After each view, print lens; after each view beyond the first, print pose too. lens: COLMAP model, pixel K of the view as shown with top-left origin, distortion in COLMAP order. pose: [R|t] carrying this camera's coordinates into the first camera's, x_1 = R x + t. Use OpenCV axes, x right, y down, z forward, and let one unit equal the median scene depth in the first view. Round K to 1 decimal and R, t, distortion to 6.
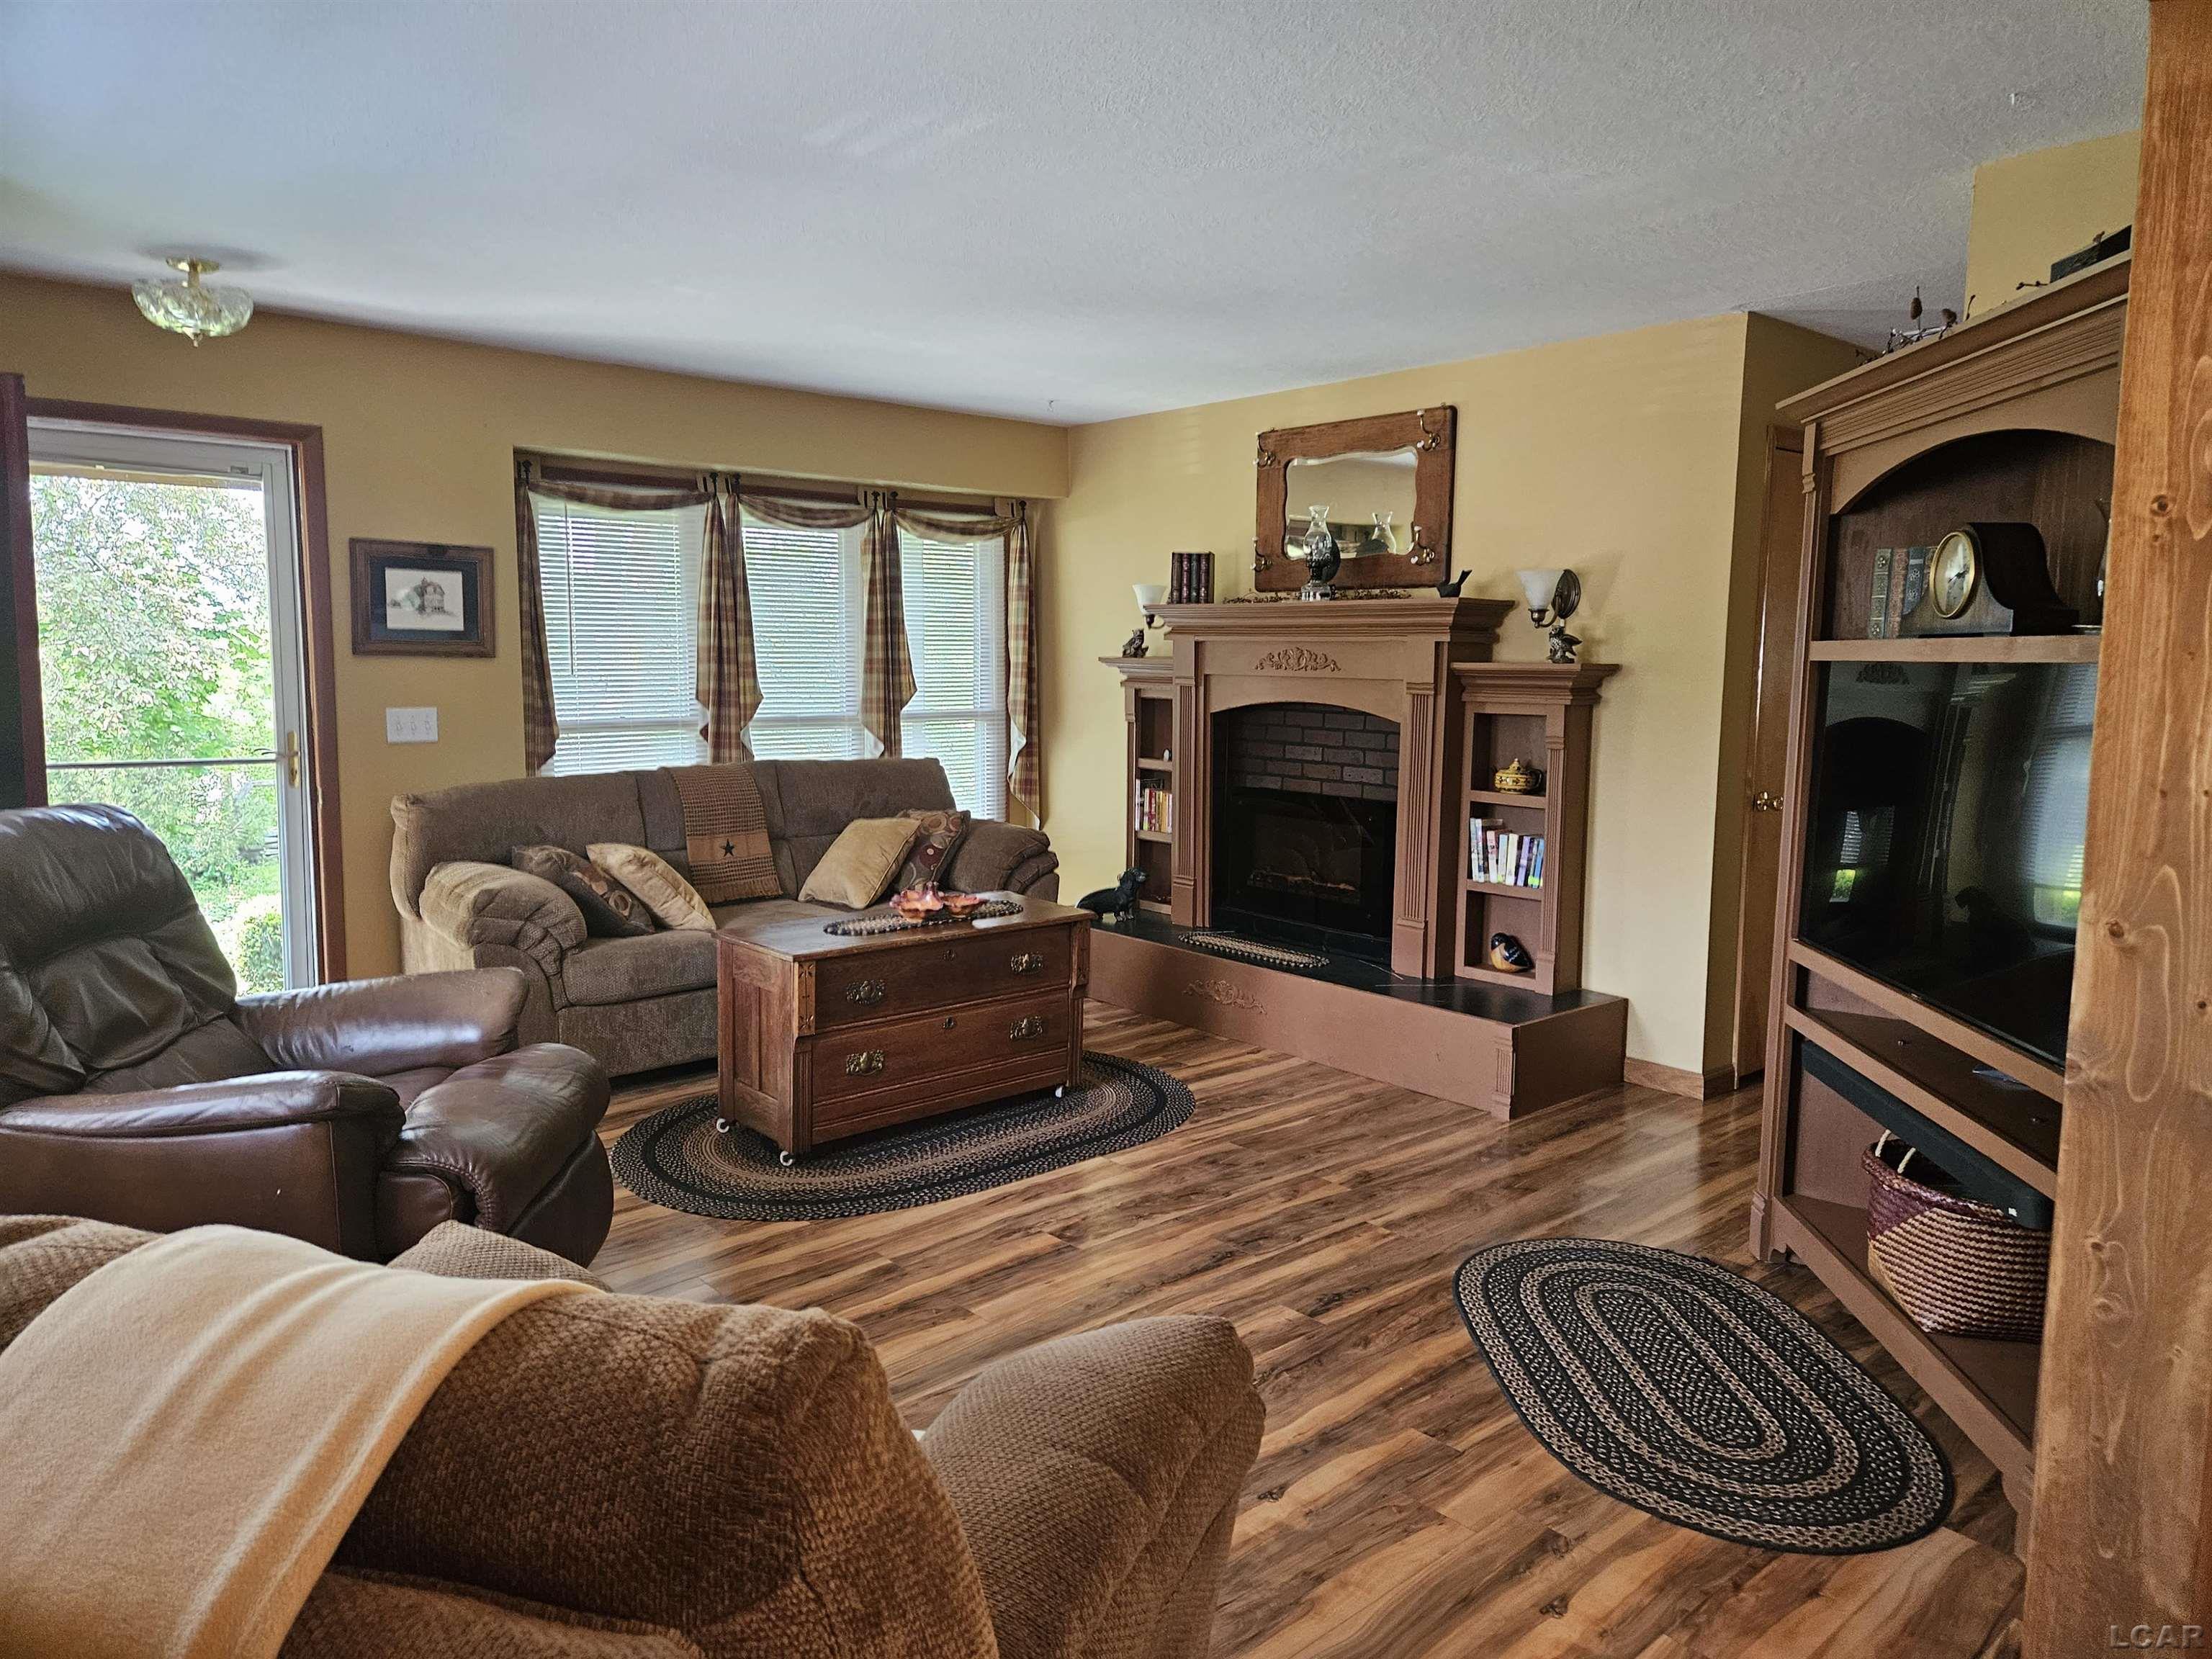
lens RADIAL K [[1469.2, 0, 1101.3], [0, 1469.2, 819.0], [0, 0, 1]] dist [0.067605, -0.054040]
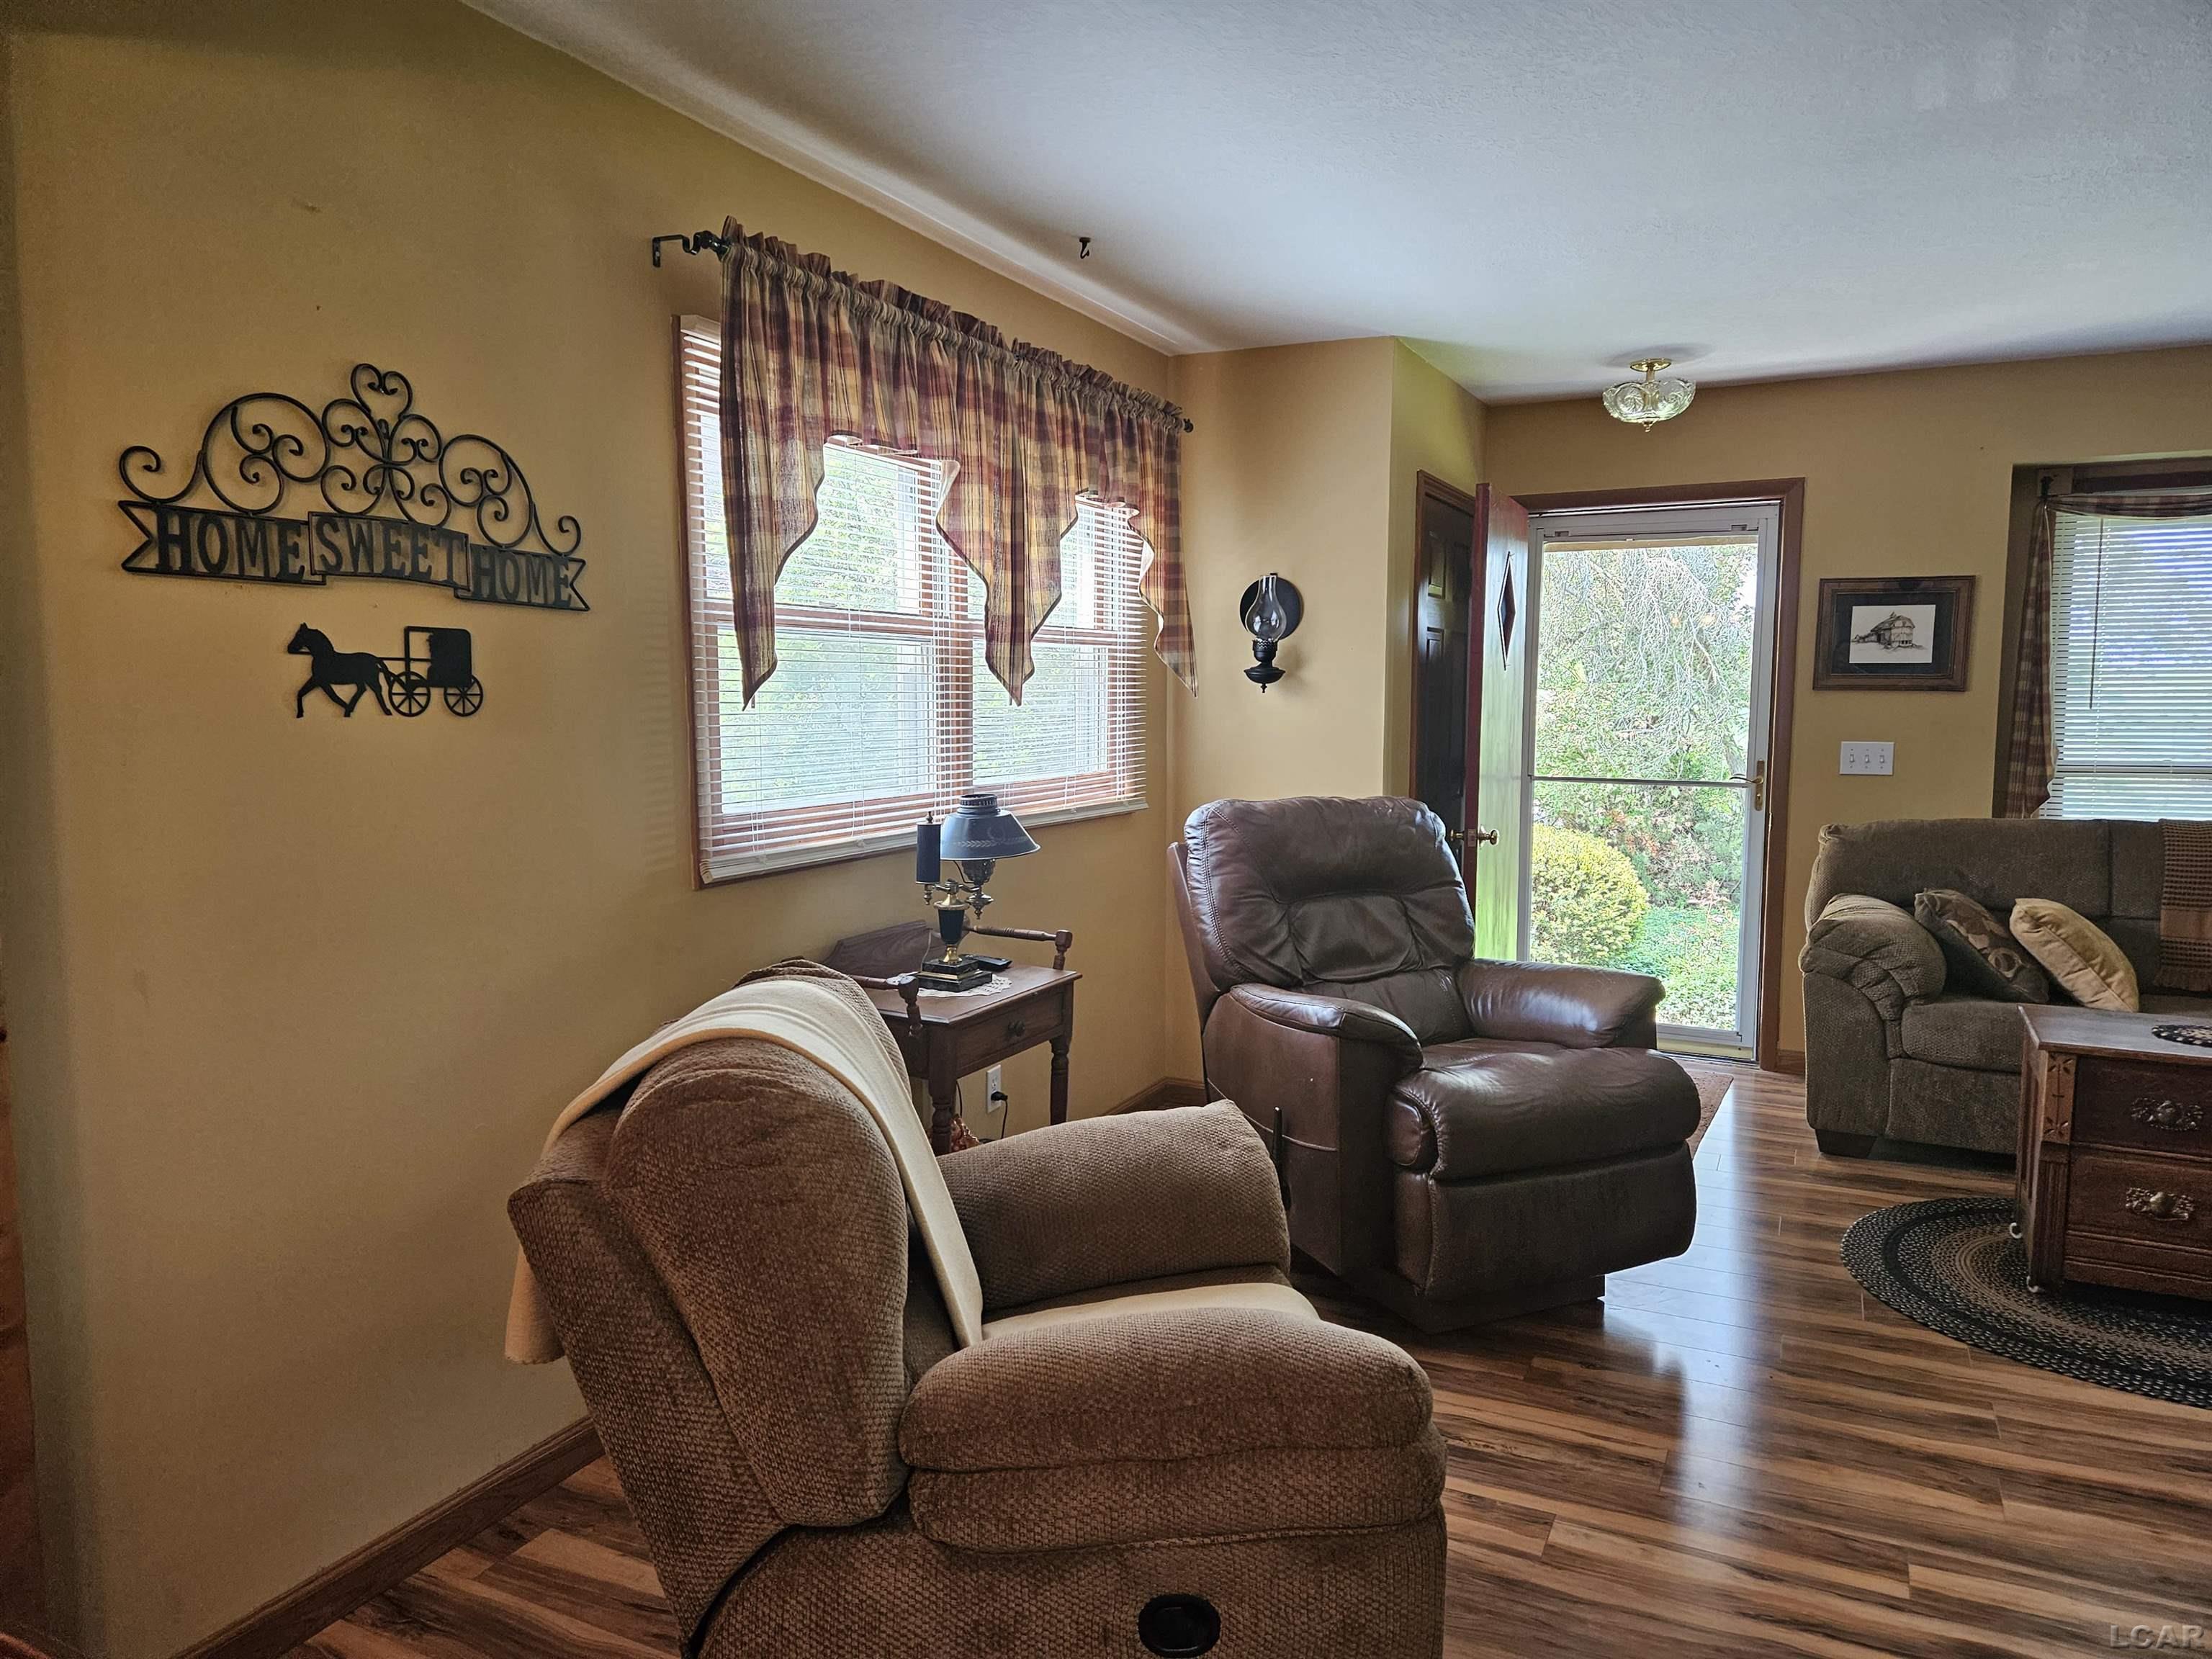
lens RADIAL K [[1469.2, 0, 1107.7], [0, 1469.2, 826.0], [0, 0, 1]] dist [0.067605, -0.054040]
pose [[0.381816, 0.080653, -0.920712, 0.292296], [-0.101218, 0.993842, 0.045085, -0.011231], [0.918679, 0.075978, 0.387629, 0.142414]]
